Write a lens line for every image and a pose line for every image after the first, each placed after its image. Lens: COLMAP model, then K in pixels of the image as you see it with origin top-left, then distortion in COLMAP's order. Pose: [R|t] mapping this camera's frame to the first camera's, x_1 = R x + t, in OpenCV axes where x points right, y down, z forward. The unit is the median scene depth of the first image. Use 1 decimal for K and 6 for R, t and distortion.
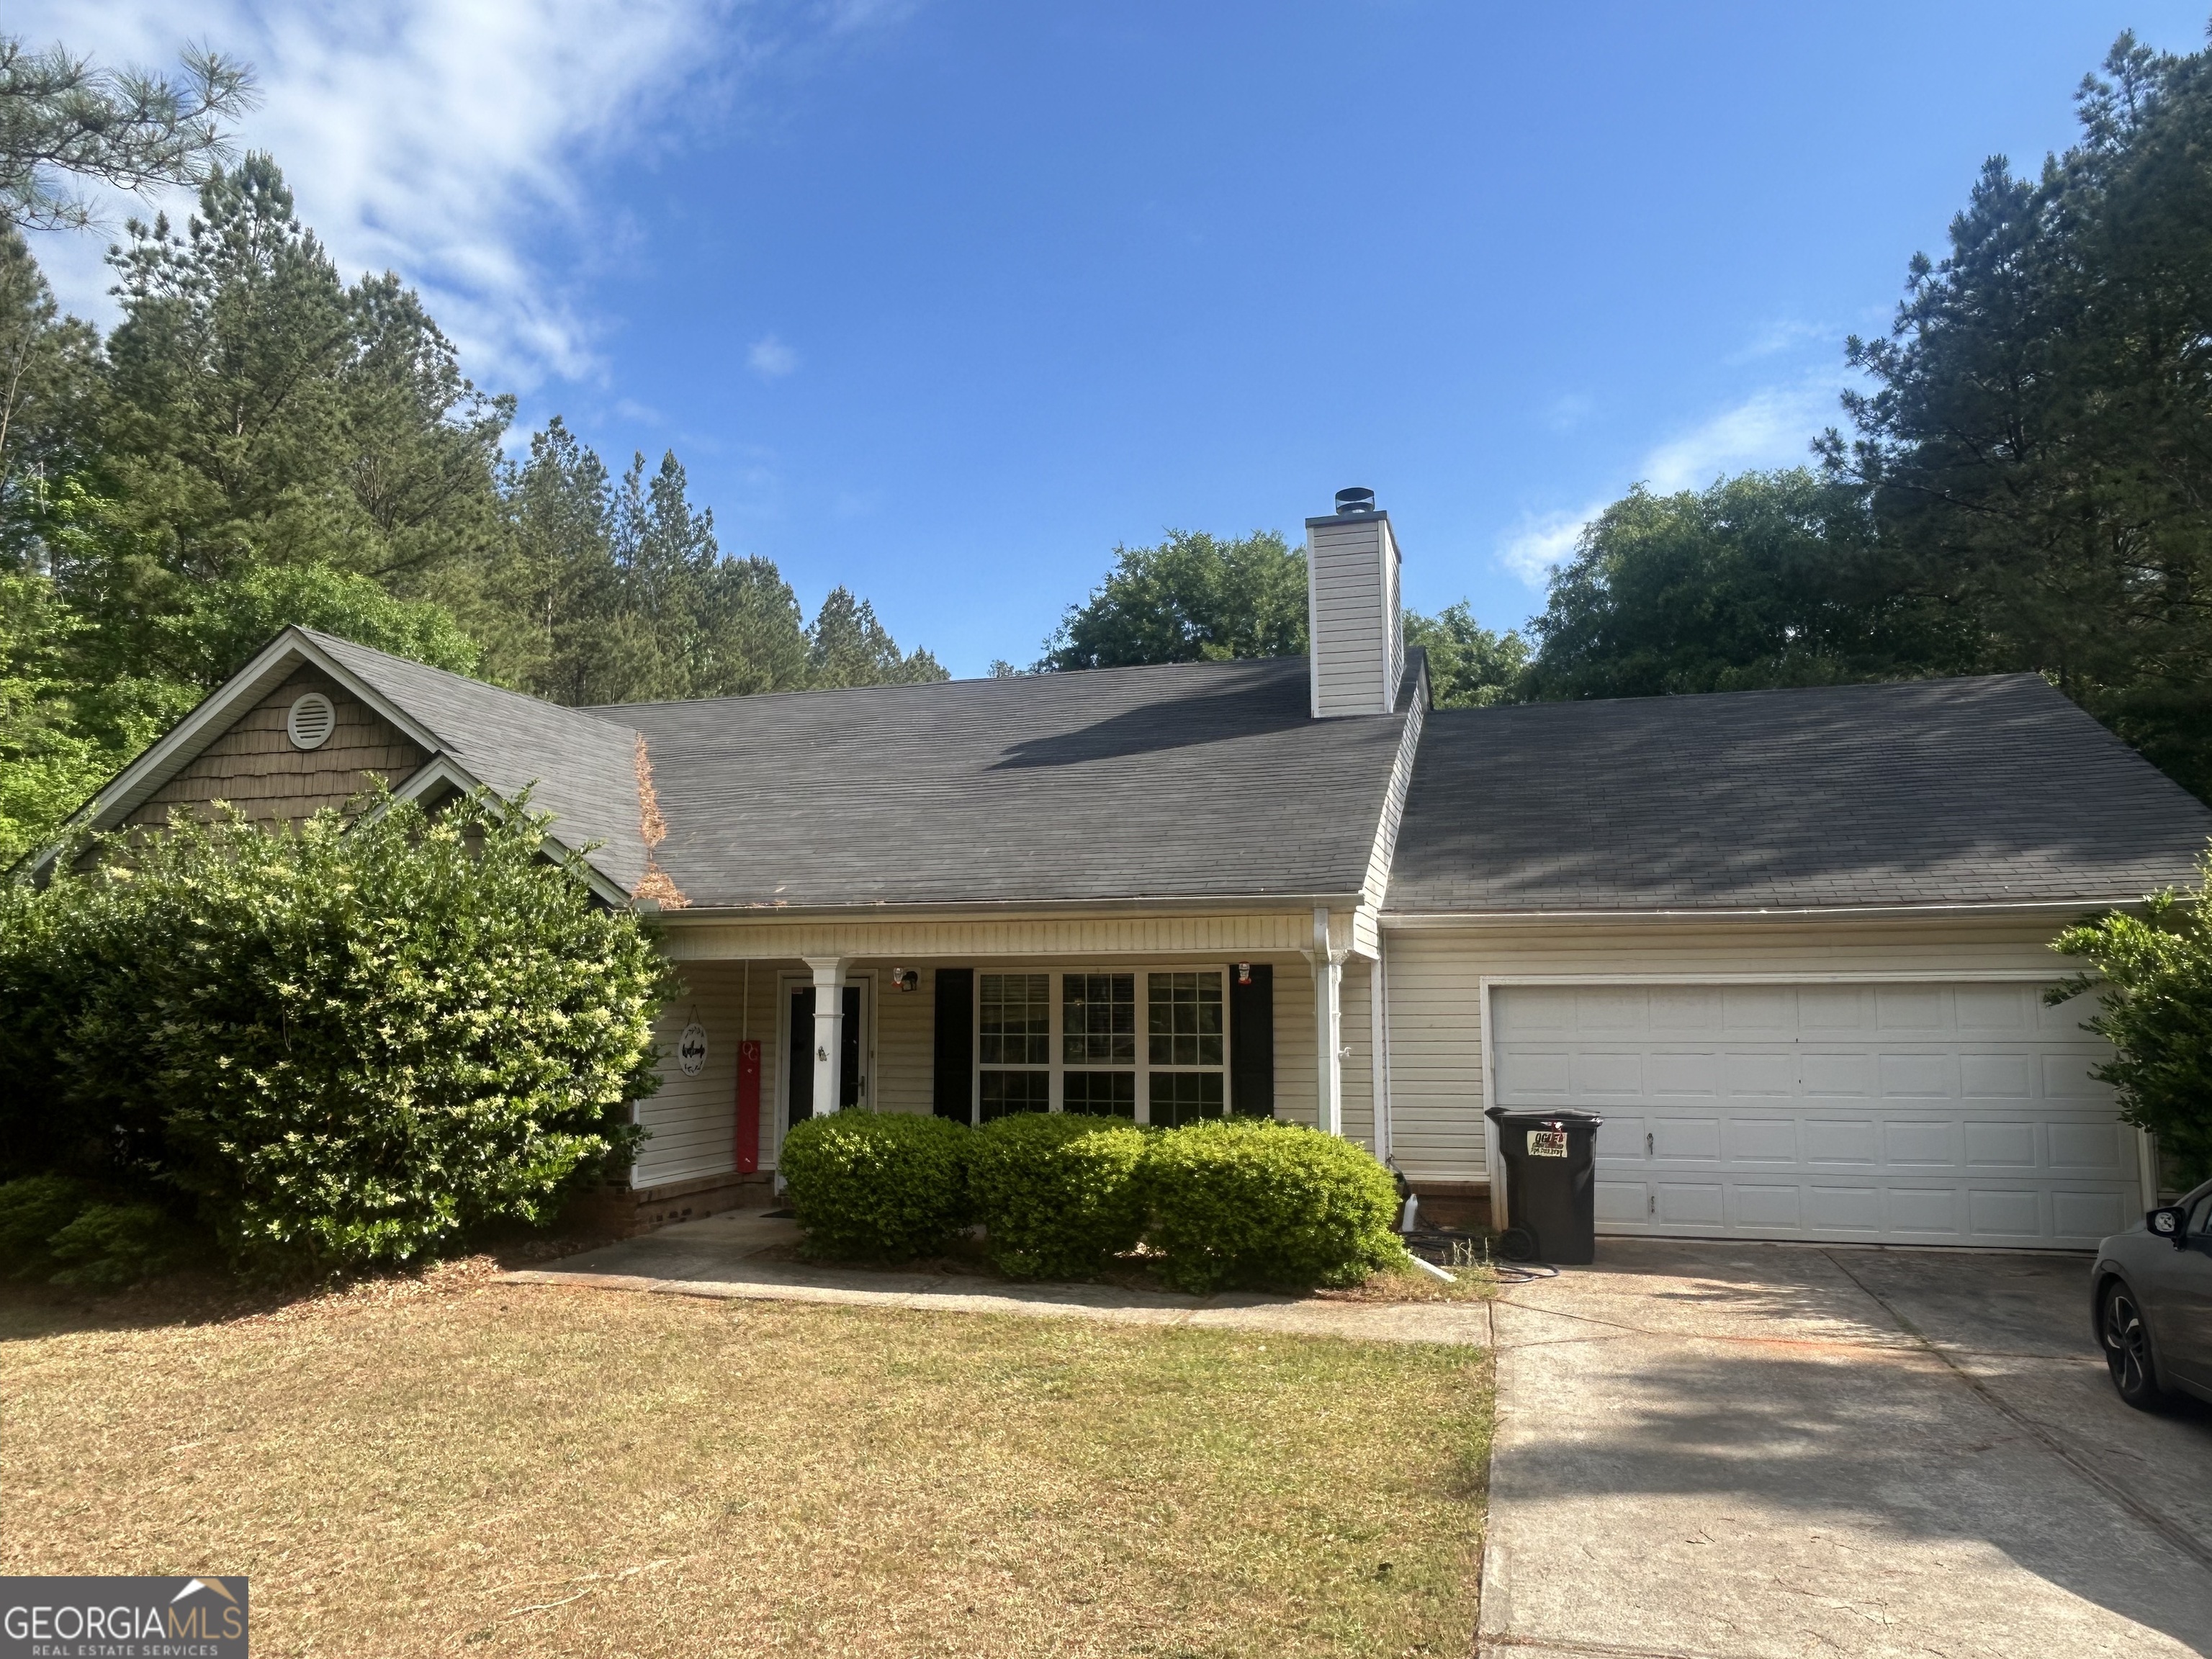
lens RADIAL K [[1470.3, 0, 1105.7], [0, 1470.3, 839.2], [0, 0, 1]] dist [0.003779, -0.005665]
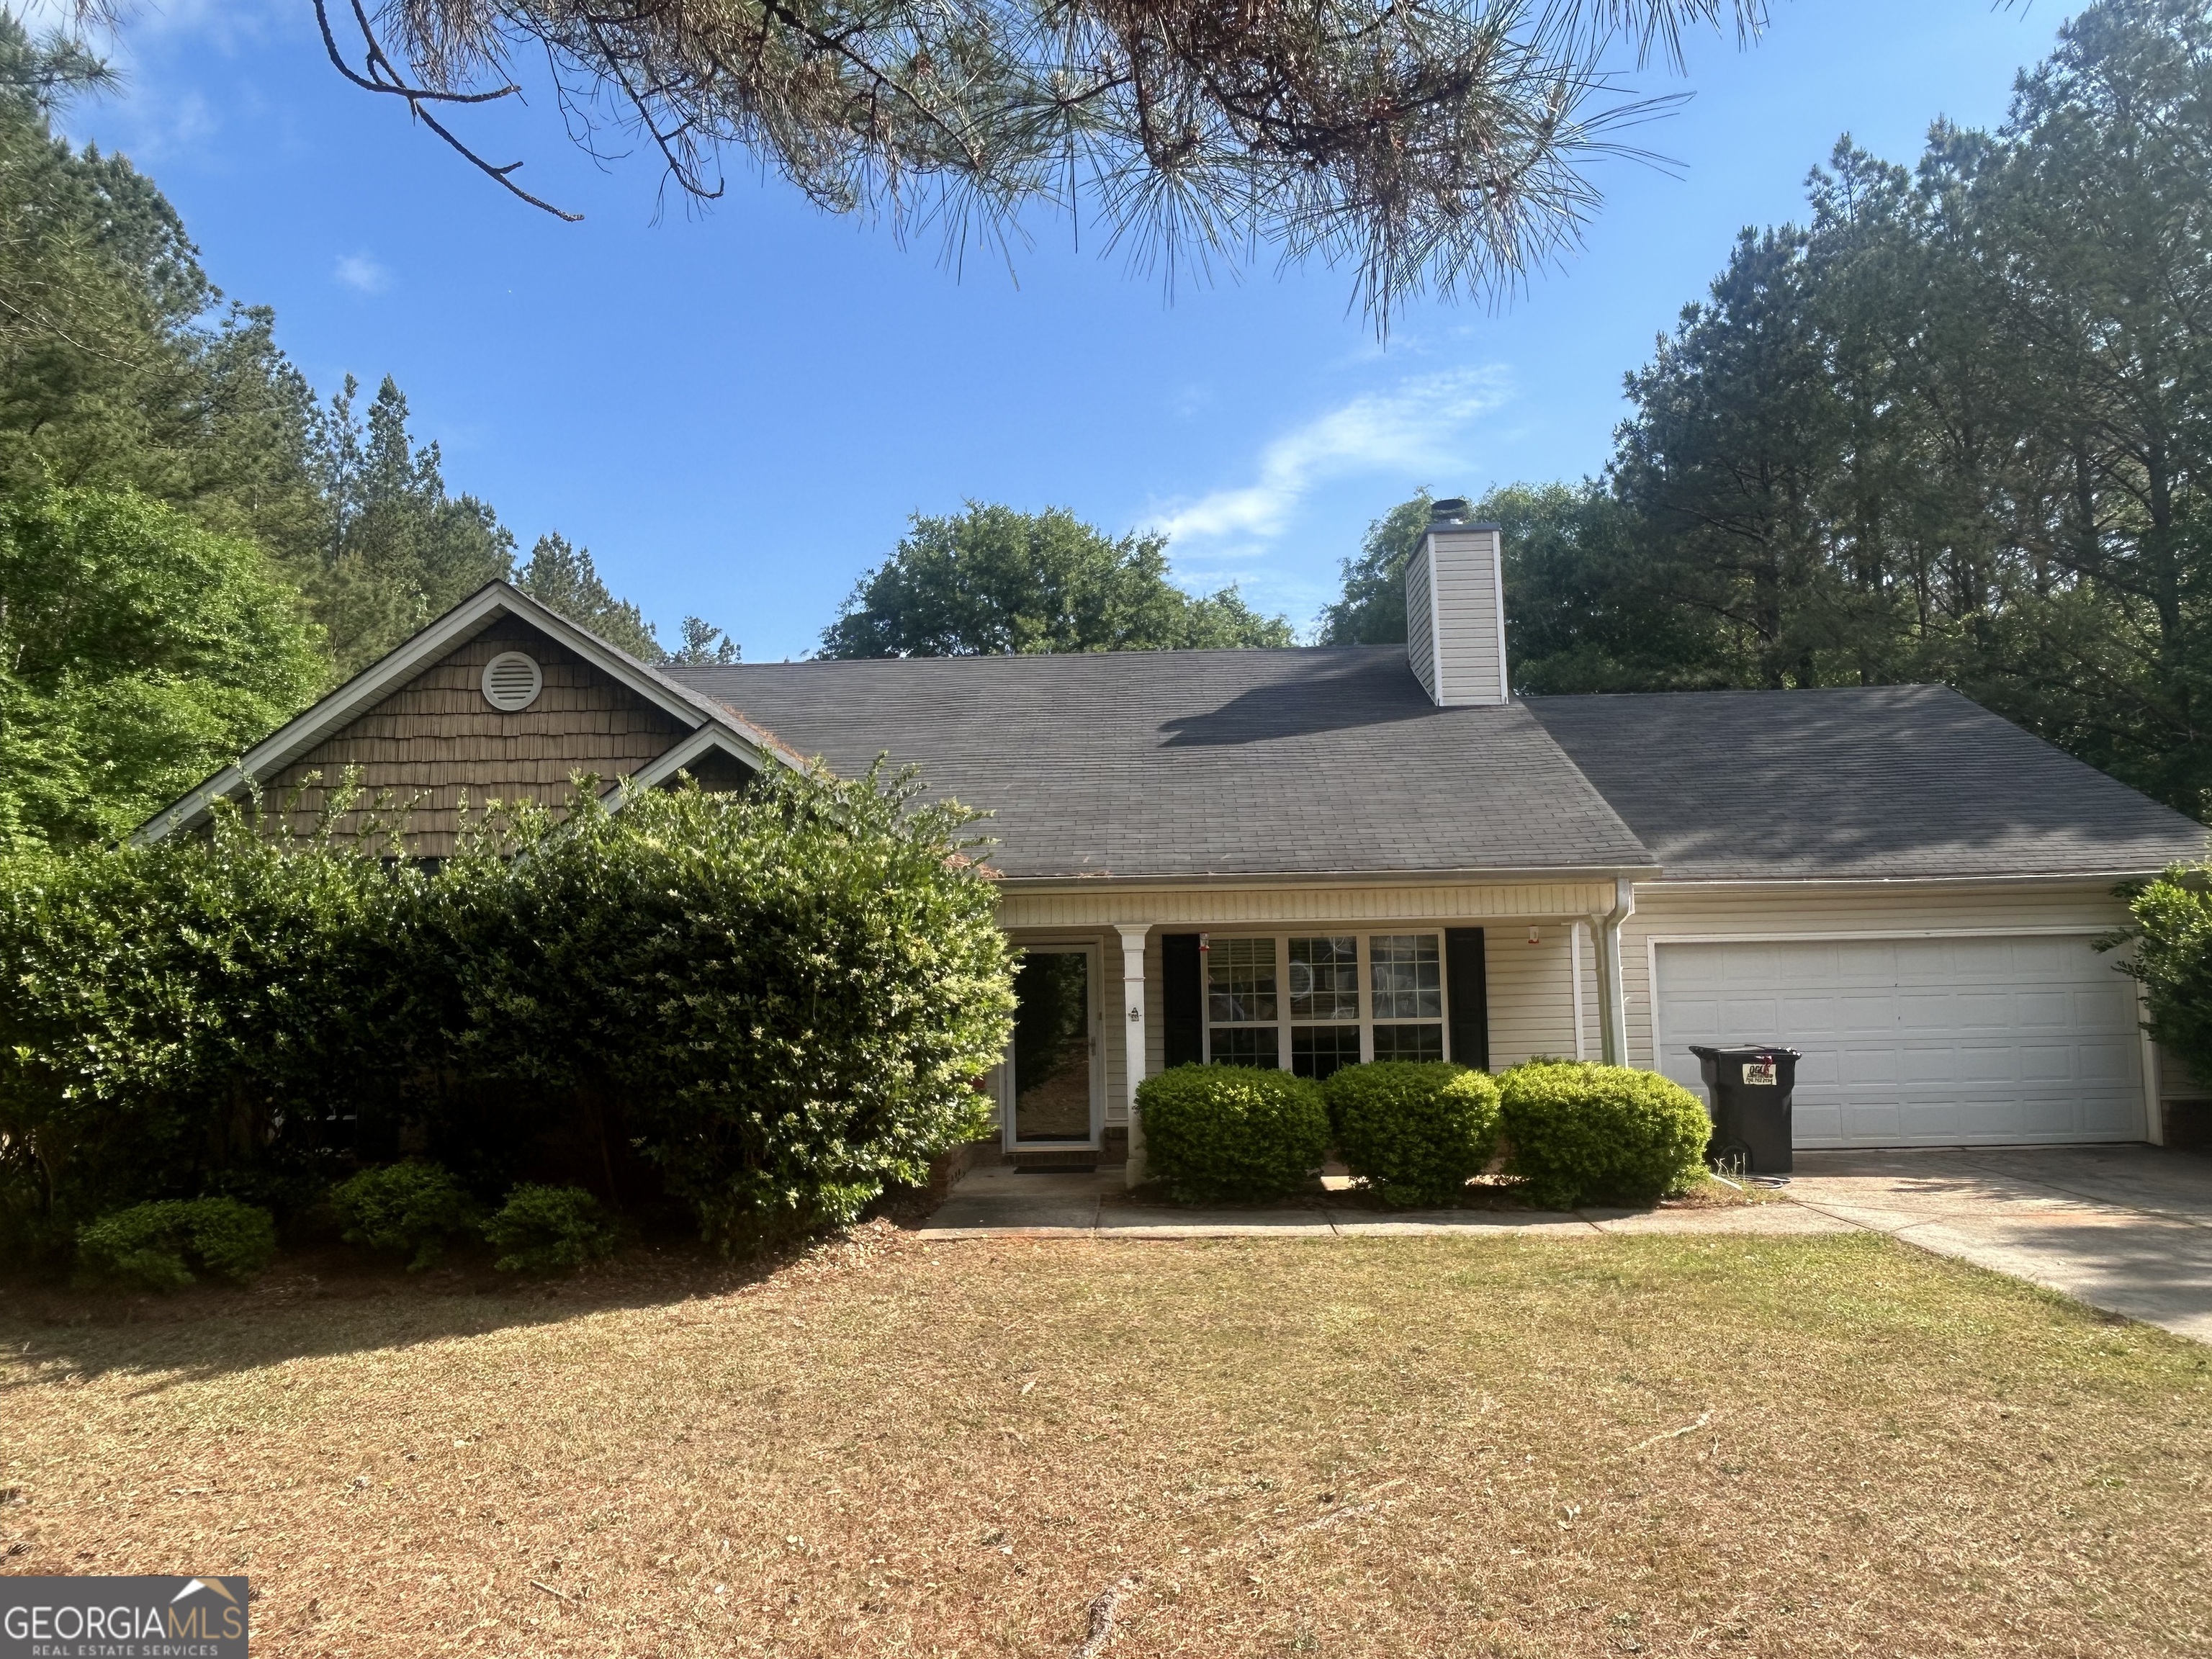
lens RADIAL K [[1470.3, 0, 1113.1], [0, 1470.3, 823.3], [0, 0, 1]] dist [0.003779, -0.005665]
pose [[0.969008, 0.008105, 0.246897, -0.426932], [-0.011262, 0.999872, 0.011377, -0.004146], [-0.246773, -0.013805, 0.968975, -0.023374]]
